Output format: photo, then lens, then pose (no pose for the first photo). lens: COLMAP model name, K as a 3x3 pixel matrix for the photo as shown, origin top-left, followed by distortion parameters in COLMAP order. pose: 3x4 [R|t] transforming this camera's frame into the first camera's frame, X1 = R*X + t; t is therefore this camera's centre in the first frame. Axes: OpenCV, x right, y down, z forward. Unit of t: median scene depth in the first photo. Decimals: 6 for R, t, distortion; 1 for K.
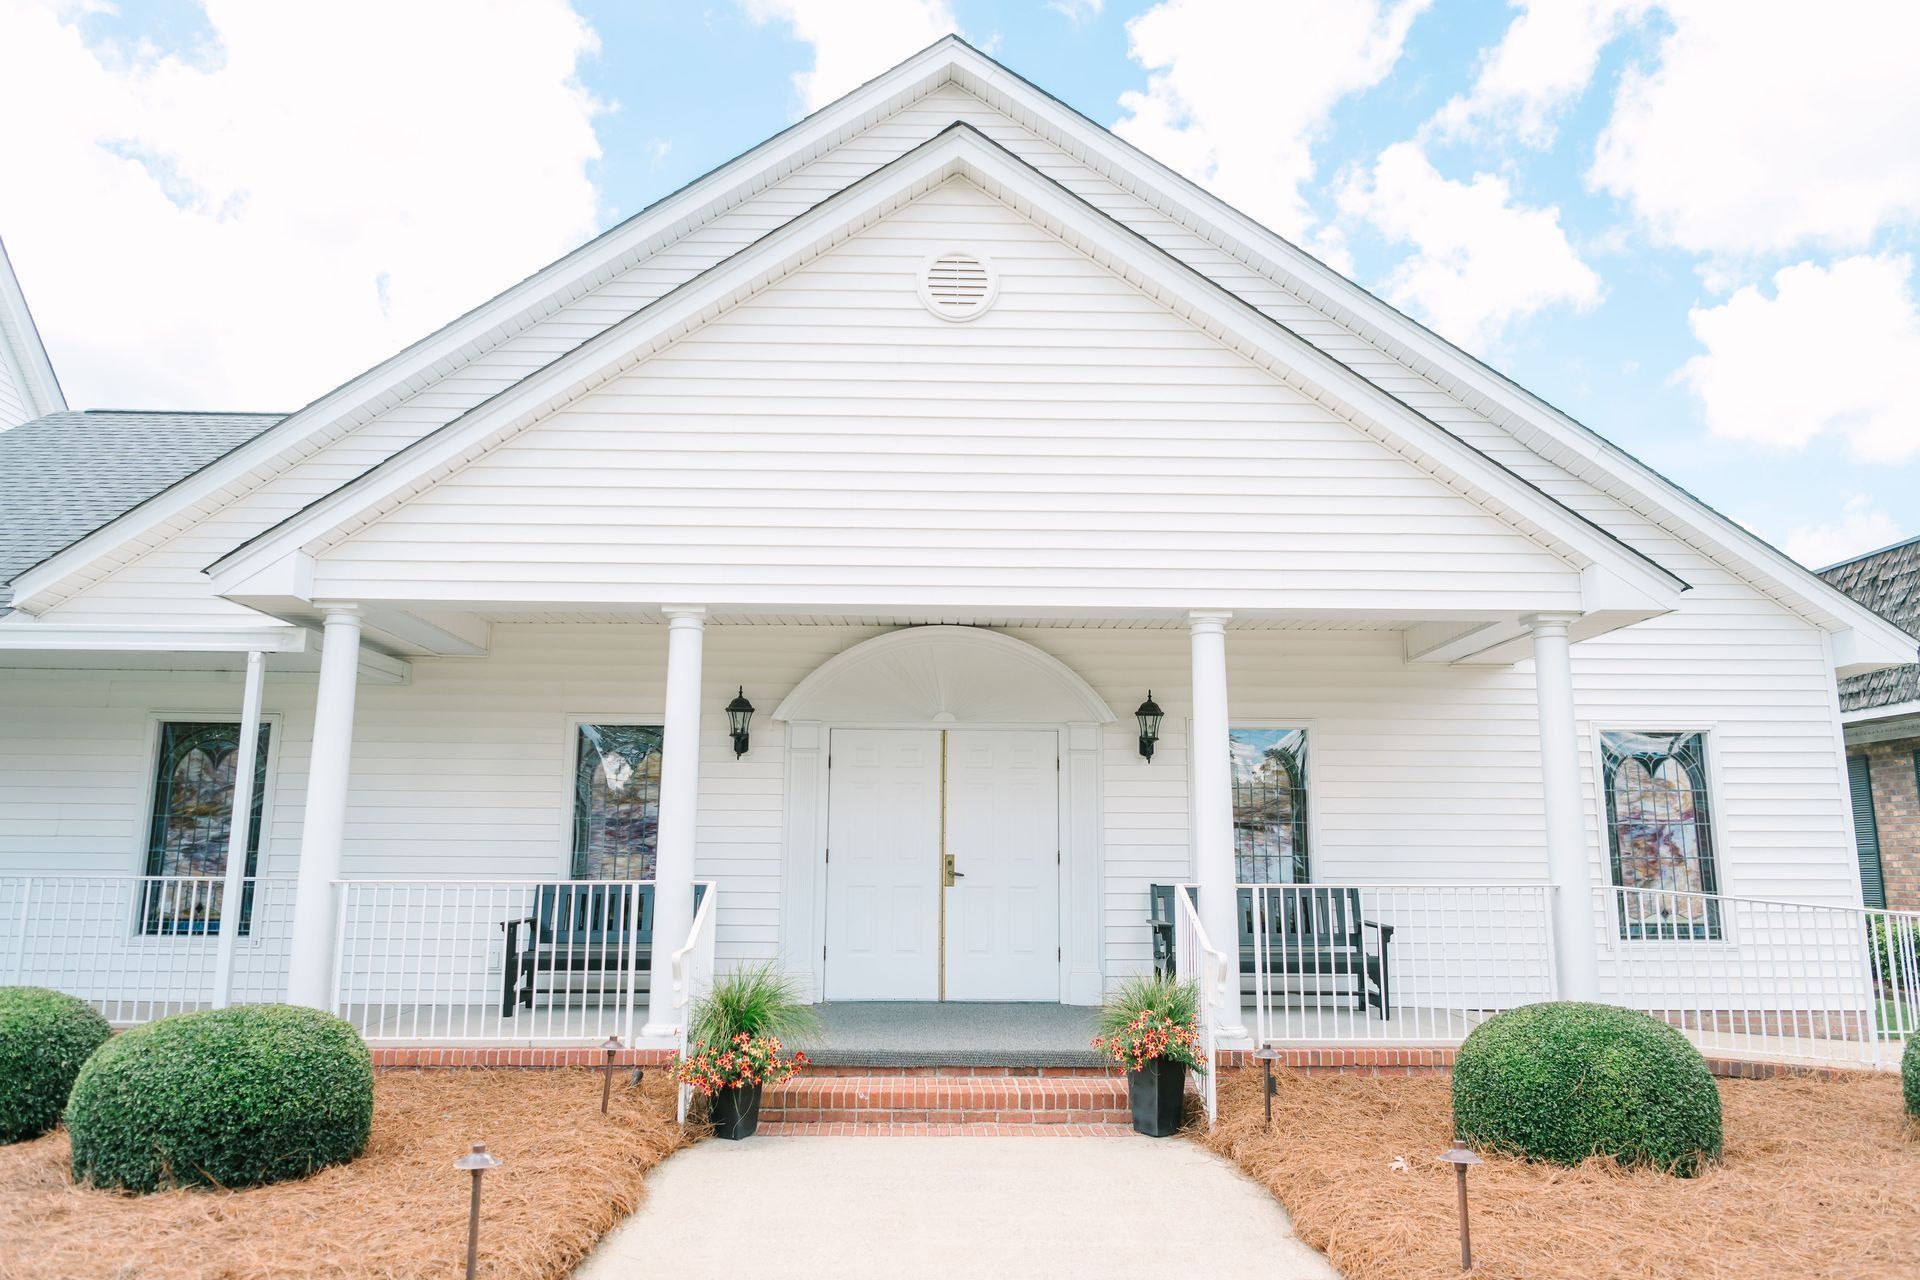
lens RADIAL K [[1290.7, 0, 960.0], [0, 1290.7, 640.0], [0, 0, 1]] dist [0.014413, -0.001886]
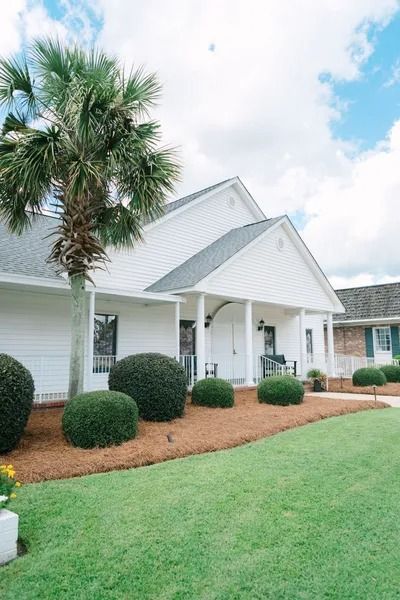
lens RADIAL K [[403.4, 0, 200.0], [0, 403.4, 300.0], [0, 0, 1]] dist [0.014413, -0.001886]
pose [[0.717275, 0.076568, 0.692571, -1.185379], [-0.107588, 0.994194, 0.001511, -0.007296], [-0.688434, -0.075596, 0.721348, -0.001360]]
